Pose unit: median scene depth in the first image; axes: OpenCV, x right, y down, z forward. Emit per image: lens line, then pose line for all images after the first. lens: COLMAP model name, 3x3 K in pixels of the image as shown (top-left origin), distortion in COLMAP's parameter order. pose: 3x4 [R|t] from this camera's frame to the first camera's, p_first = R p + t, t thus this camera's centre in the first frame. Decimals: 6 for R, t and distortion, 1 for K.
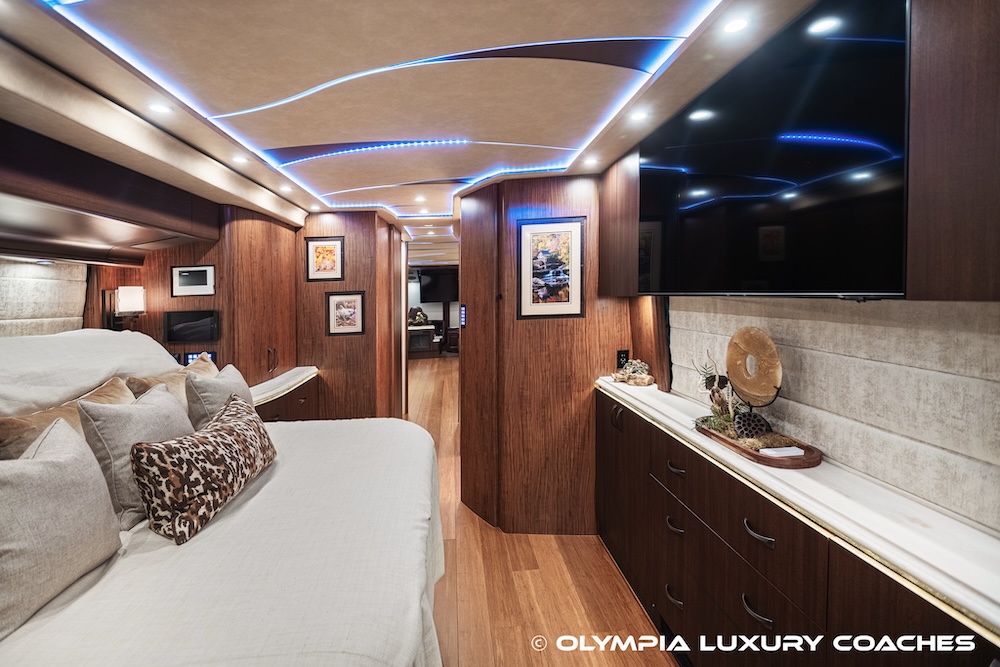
lens RADIAL K [[460.9, 0, 500.8], [0, 460.9, 307.8], [0, 0, 1]] dist [0.001466, -0.006304]
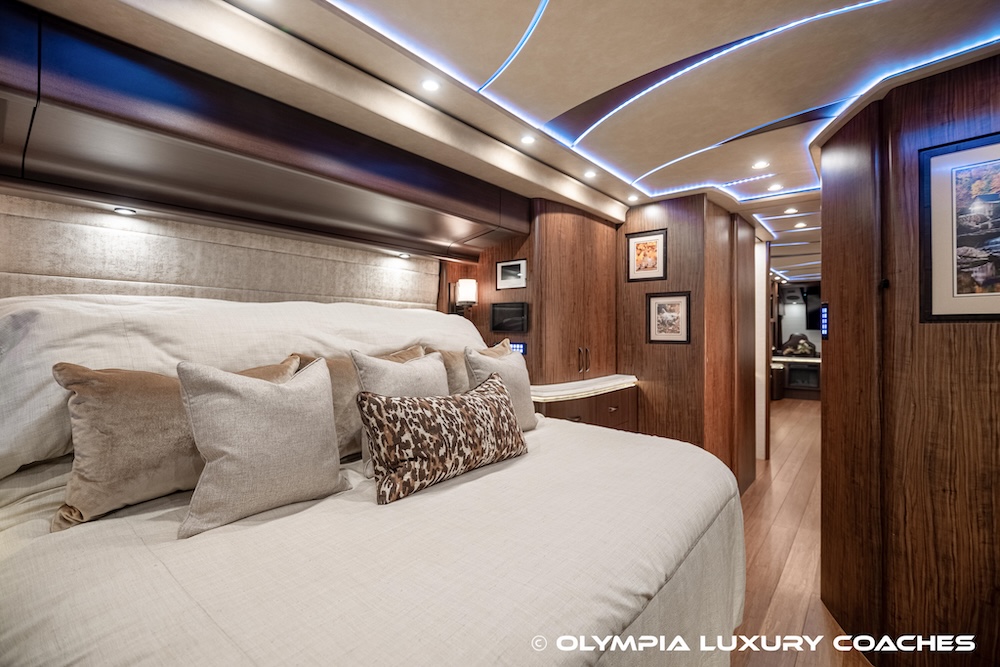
lens RADIAL K [[460.9, 0, 500.8], [0, 460.9, 307.8], [0, 0, 1]] dist [0.001466, -0.006304]
pose [[0.707408, 0.008073, -0.706759, 0.074474], [-0.054430, 0.997588, -0.043086, 0.066193], [0.704706, 0.068948, 0.706141, 0.231127]]
